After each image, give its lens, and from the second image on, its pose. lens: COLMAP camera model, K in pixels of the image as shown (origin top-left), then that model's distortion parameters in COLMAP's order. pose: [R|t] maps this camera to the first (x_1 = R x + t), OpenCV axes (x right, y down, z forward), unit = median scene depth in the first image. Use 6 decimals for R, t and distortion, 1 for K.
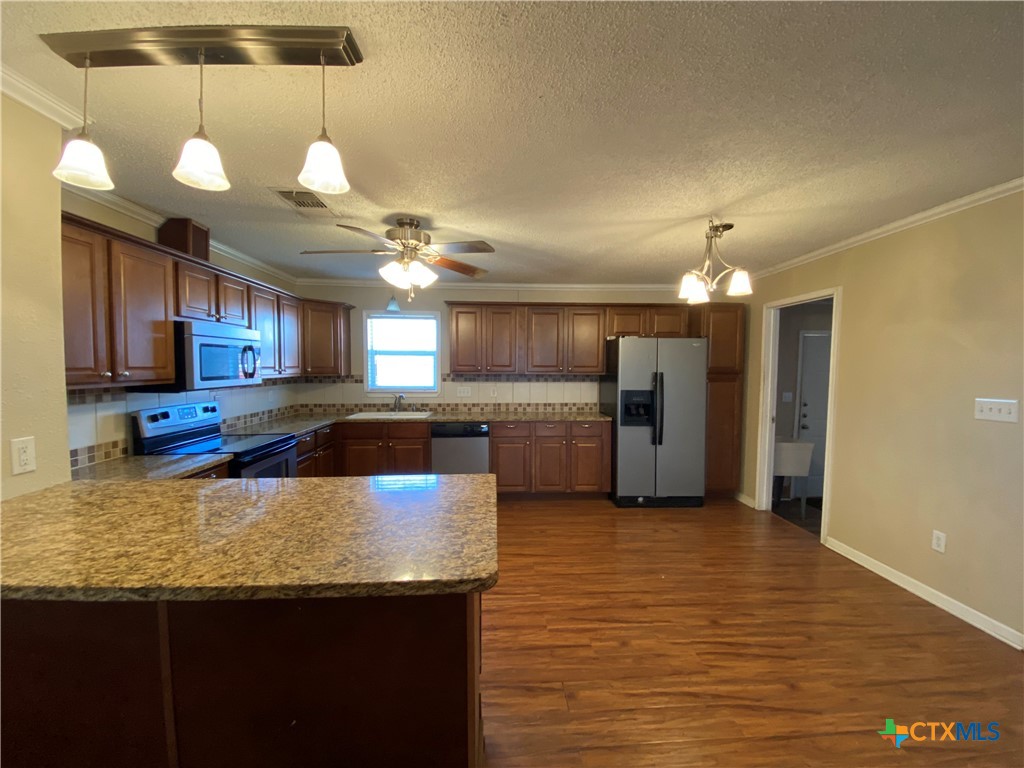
lens RADIAL K [[411.4, 0, 511.4], [0, 411.4, 385.3], [0, 0, 1]] dist [0.021116, -0.019916]
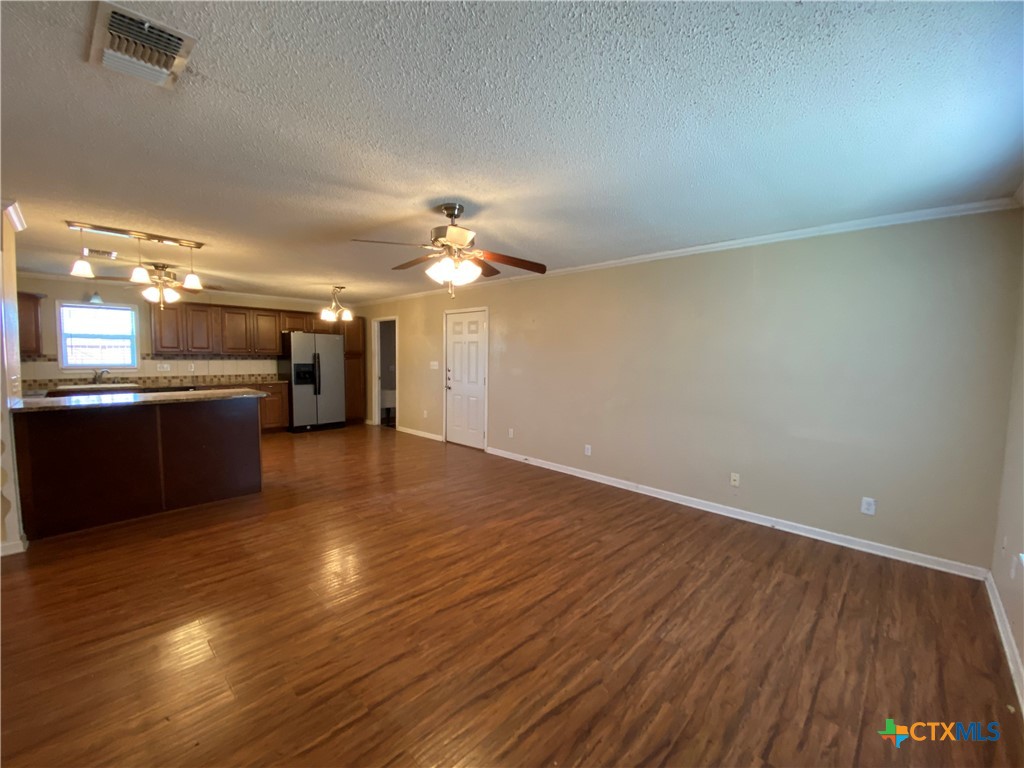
lens RADIAL K [[414.6, 0, 507.7], [0, 414.6, 383.3], [0, 0, 1]] dist [0.030731, -0.024430]
pose [[0.733193, -0.042056, 0.678719, -0.239872], [0.023874, 0.999062, 0.036116, 0.047883], [-0.679601, -0.010276, 0.733510, -0.801766]]
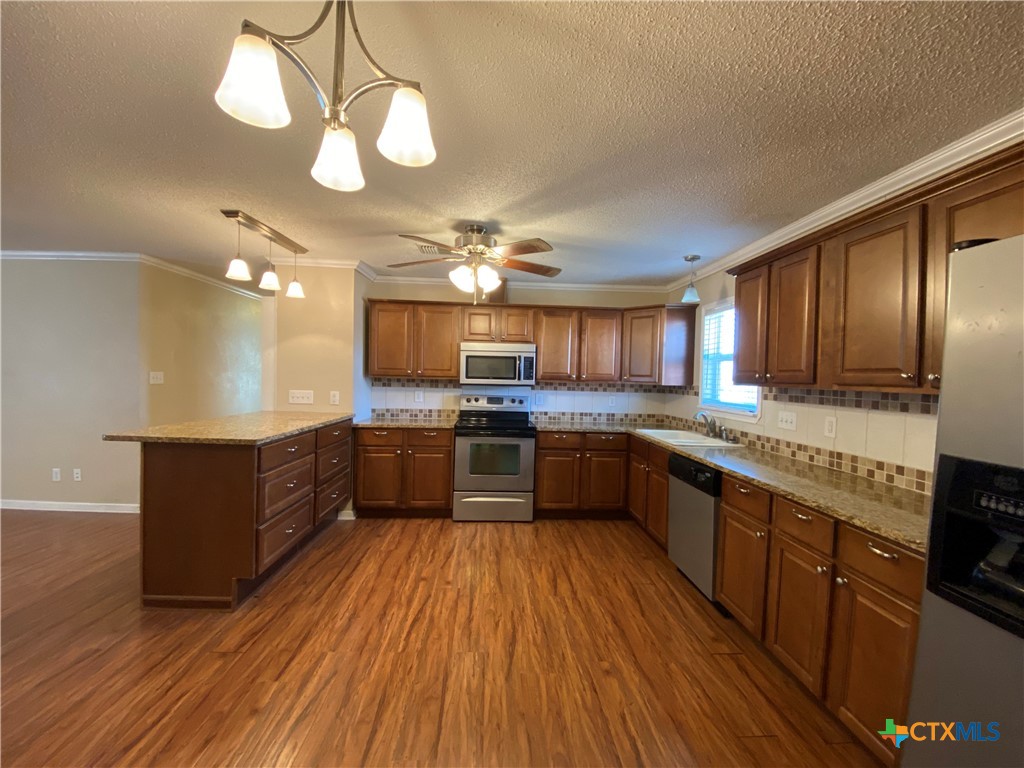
lens RADIAL K [[414.6, 0, 507.7], [0, 414.6, 383.3], [0, 0, 1]] dist [0.030731, -0.024430]
pose [[-0.000110, 0.015627, -0.999878, 0.494344], [-0.073332, 0.997186, 0.015592, -0.016738], [0.997308, 0.073324, 0.001036, 0.675504]]
